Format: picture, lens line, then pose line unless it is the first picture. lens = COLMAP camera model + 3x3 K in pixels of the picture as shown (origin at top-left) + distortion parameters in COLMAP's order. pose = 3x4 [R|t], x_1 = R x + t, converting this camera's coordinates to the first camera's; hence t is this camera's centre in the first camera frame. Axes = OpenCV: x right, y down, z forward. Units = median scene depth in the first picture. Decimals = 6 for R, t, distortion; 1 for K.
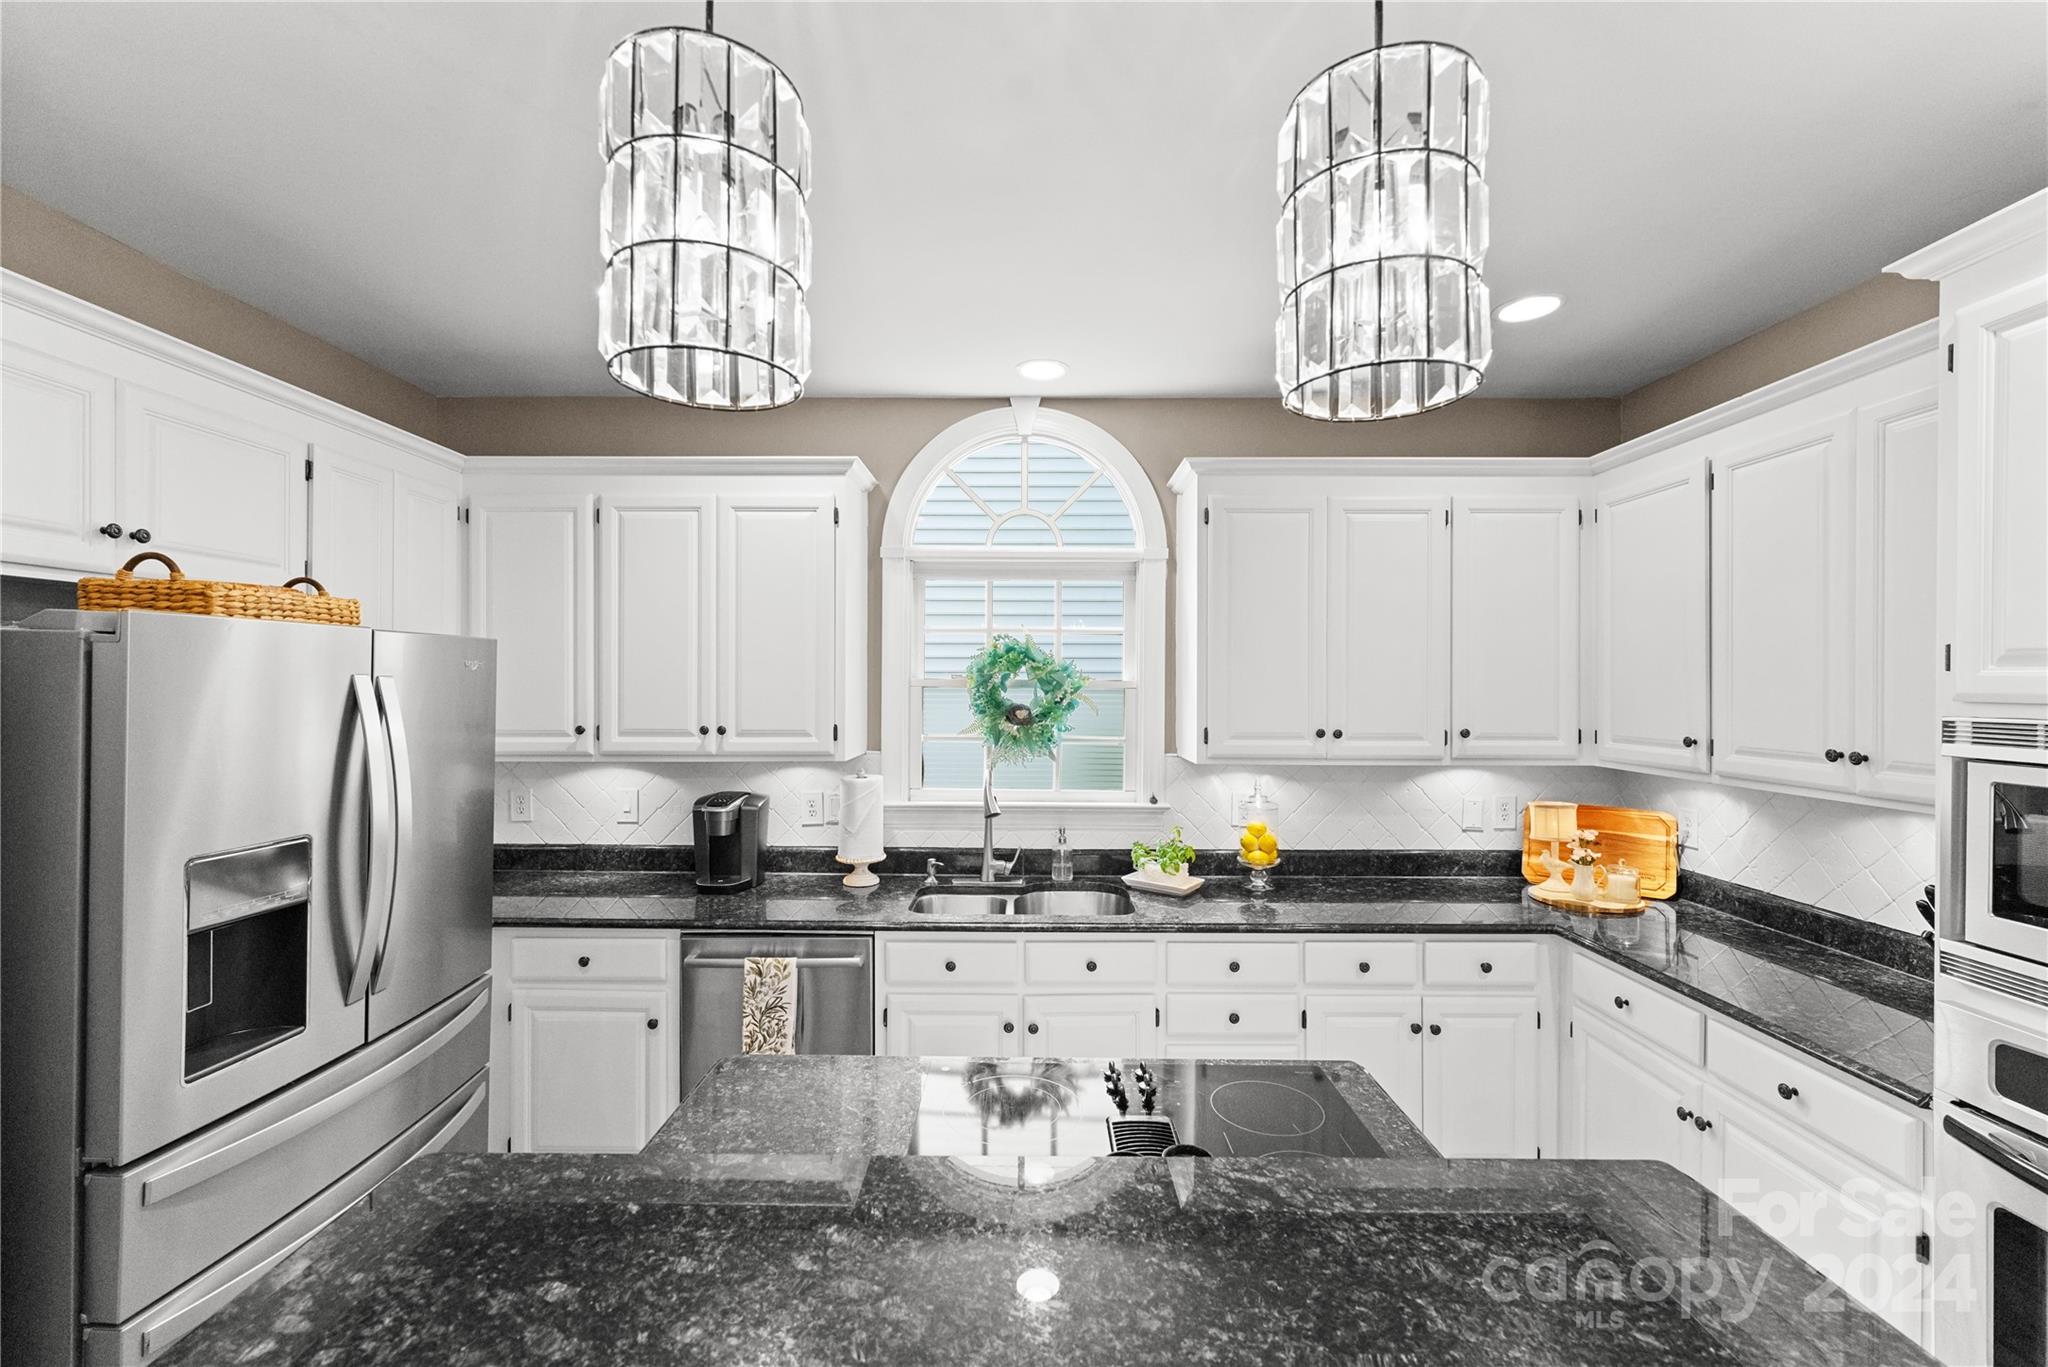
lens RADIAL K [[830.8, 0, 1024.1], [0, 830.8, 680.2], [0, 0, 1]] dist [-0.001936, -0.000150]
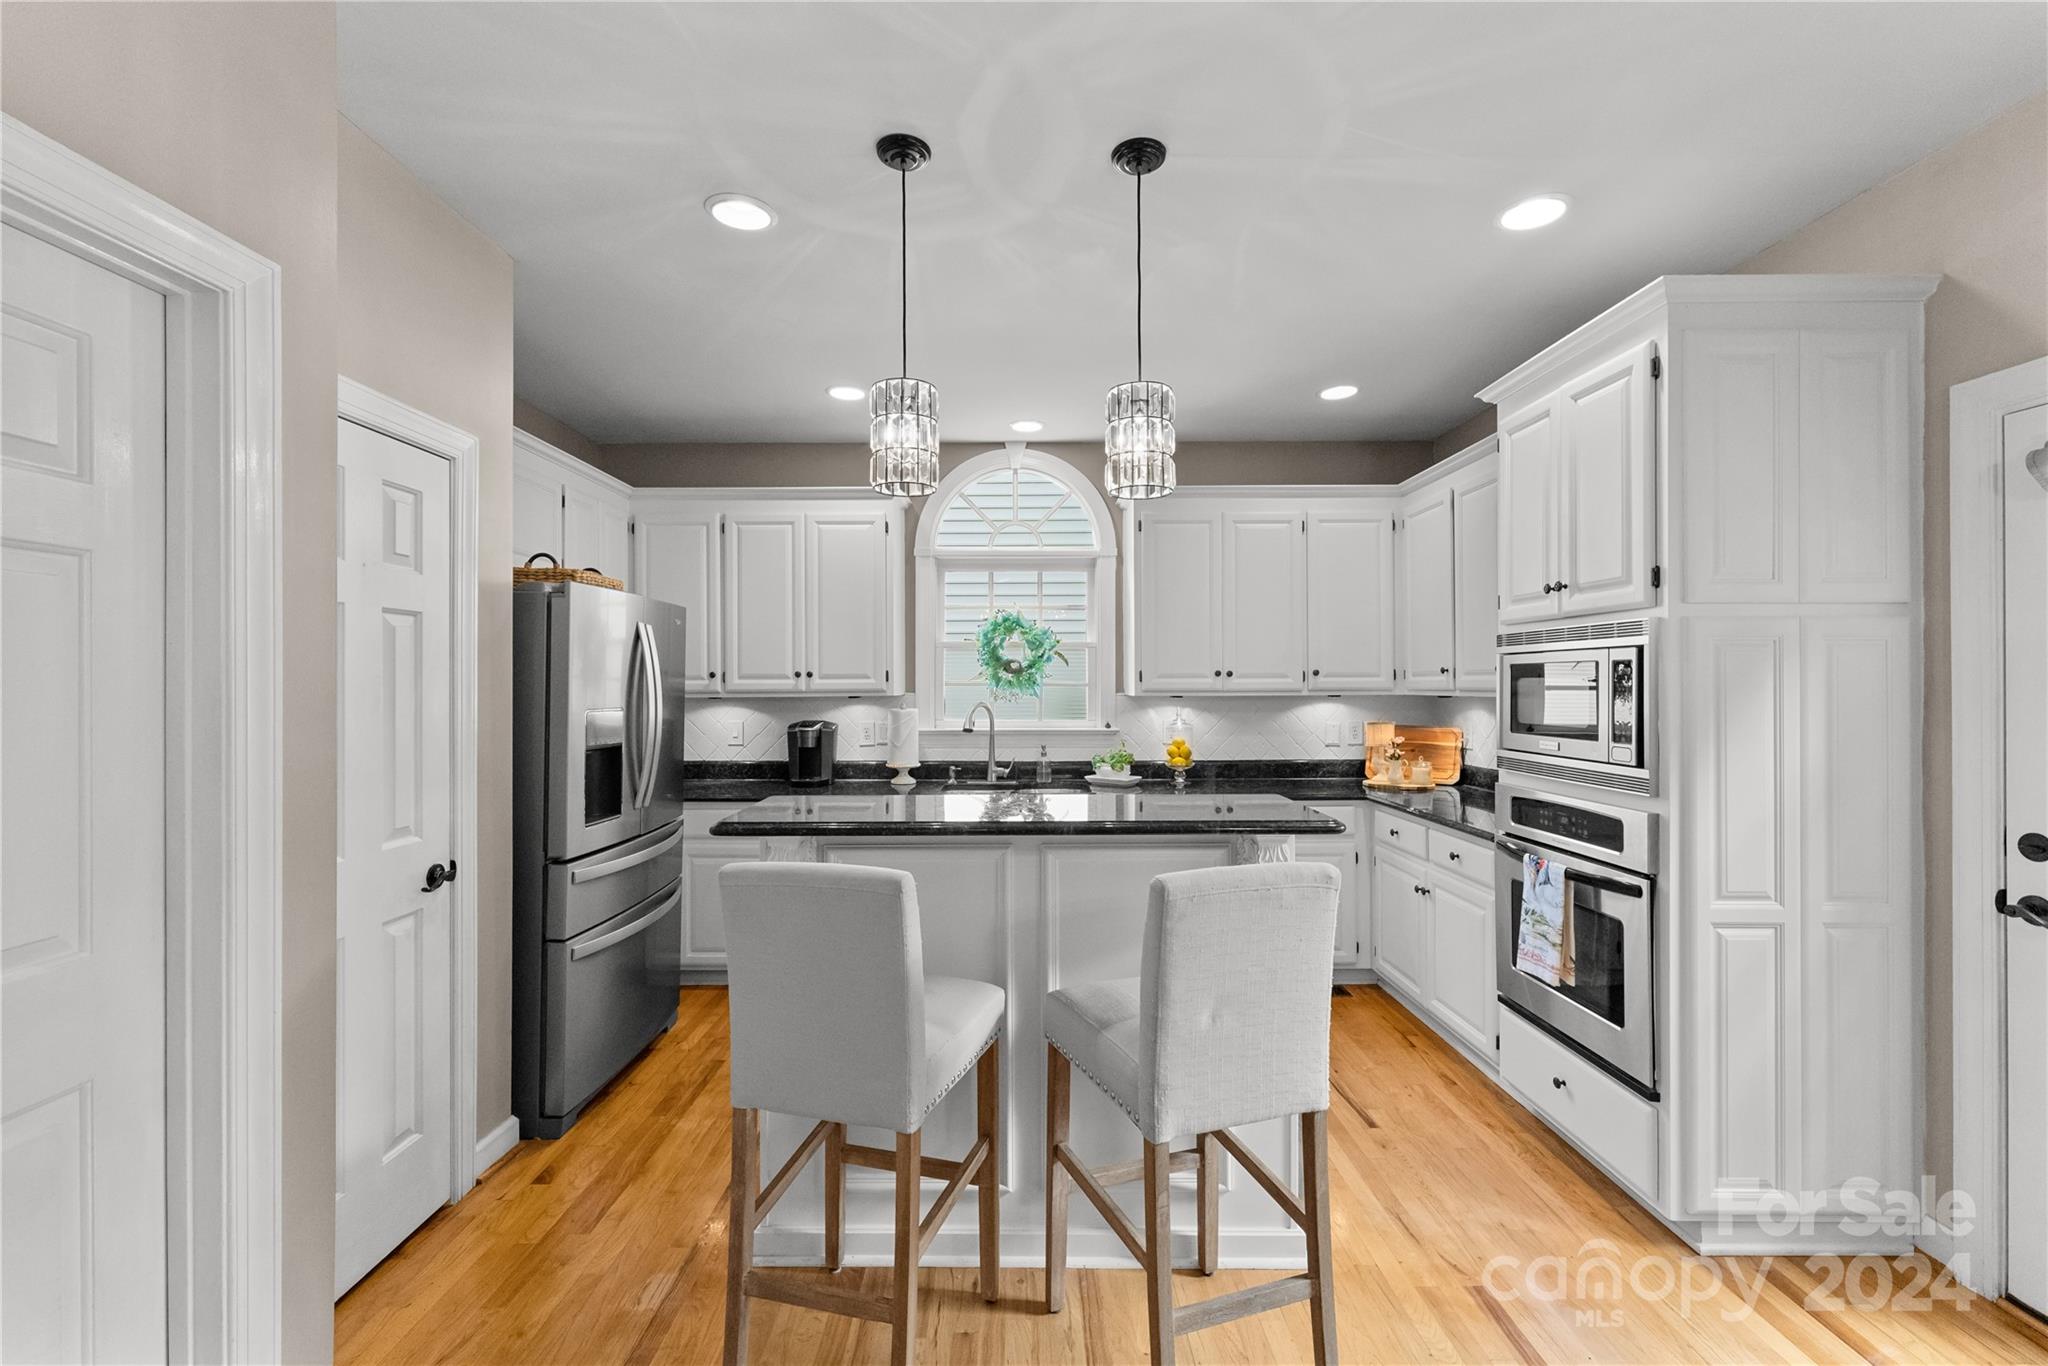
lens RADIAL K [[830.8, 0, 1023.9], [0, 830.8, 690.2], [0, 0, 1]] dist [-0.001936, -0.000150]
pose [[0.999929, -0.007492, 0.009317, -0.000710], [0.007402, 0.999926, 0.009684, 0.074055], [-0.009389, -0.009614, 0.999910, -0.450199]]
